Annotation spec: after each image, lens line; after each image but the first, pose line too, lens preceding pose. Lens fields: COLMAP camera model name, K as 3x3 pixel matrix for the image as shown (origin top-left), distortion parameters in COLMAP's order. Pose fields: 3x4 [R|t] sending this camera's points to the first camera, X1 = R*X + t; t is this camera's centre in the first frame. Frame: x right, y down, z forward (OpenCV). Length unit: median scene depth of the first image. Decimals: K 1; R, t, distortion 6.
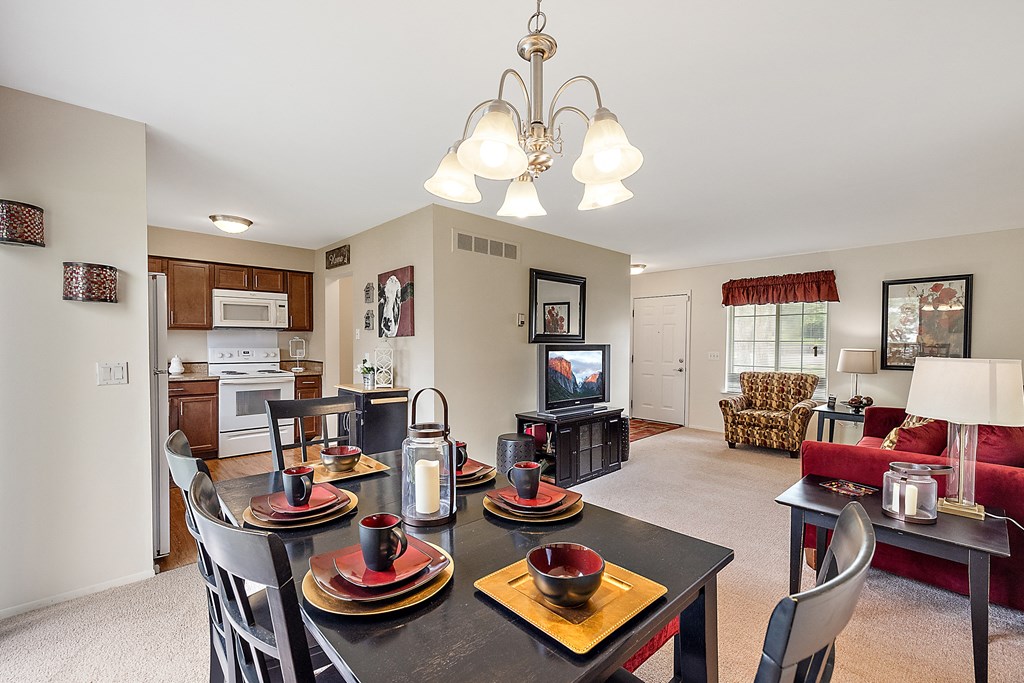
lens RADIAL K [[429.9, 0, 510.6], [0, 429.9, 349.6], [0, 0, 1]] dist [-0.000268, 0.000745]
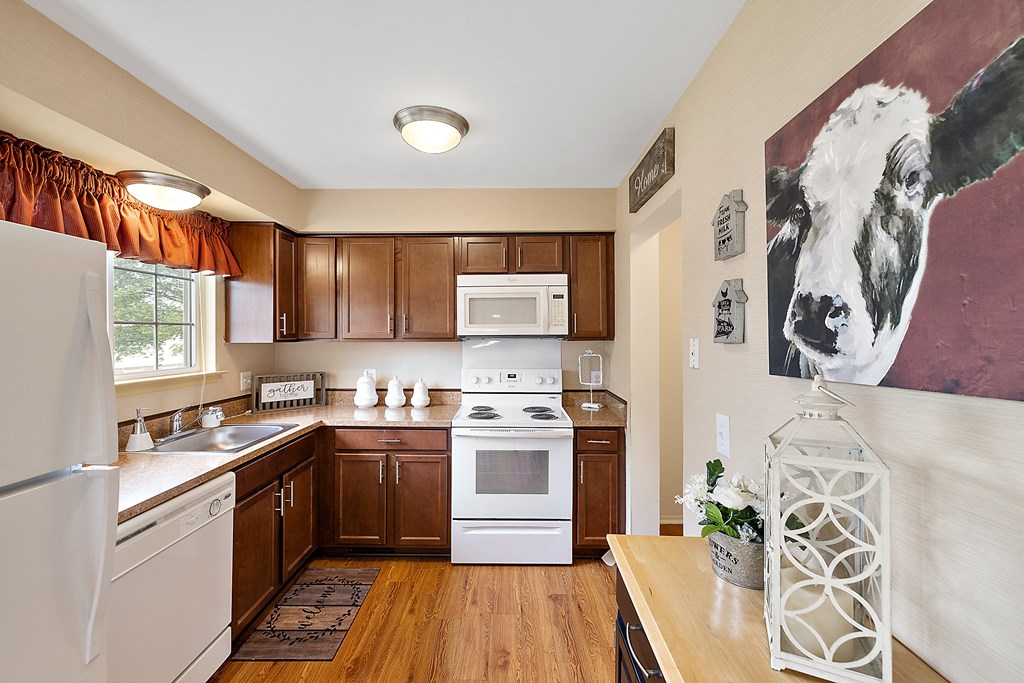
lens RADIAL K [[429.9, 0, 511.1], [0, 429.9, 334.9], [0, 0, 1]] dist [-0.000268, 0.000745]
pose [[0.722171, -0.011344, -0.691621, -0.208306], [-0.011329, 0.999537, -0.028224, -0.038063], [0.691621, 0.028218, 0.721709, 0.609101]]
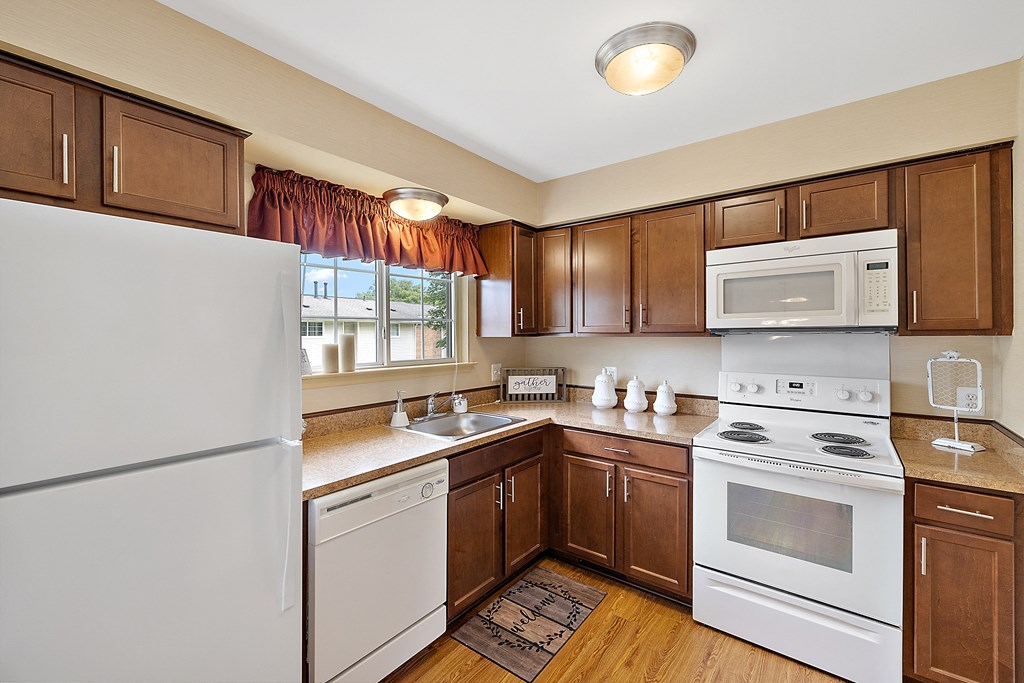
lens RADIAL K [[429.9, 0, 509.5], [0, 429.9, 335.7], [0, 0, 1]] dist [-0.000268, 0.000745]
pose [[0.148429, -0.005466, -0.988908, -0.248019], [-0.022298, 0.999712, -0.008872, -0.036572], [0.988672, 0.023368, 0.148264, 0.710991]]
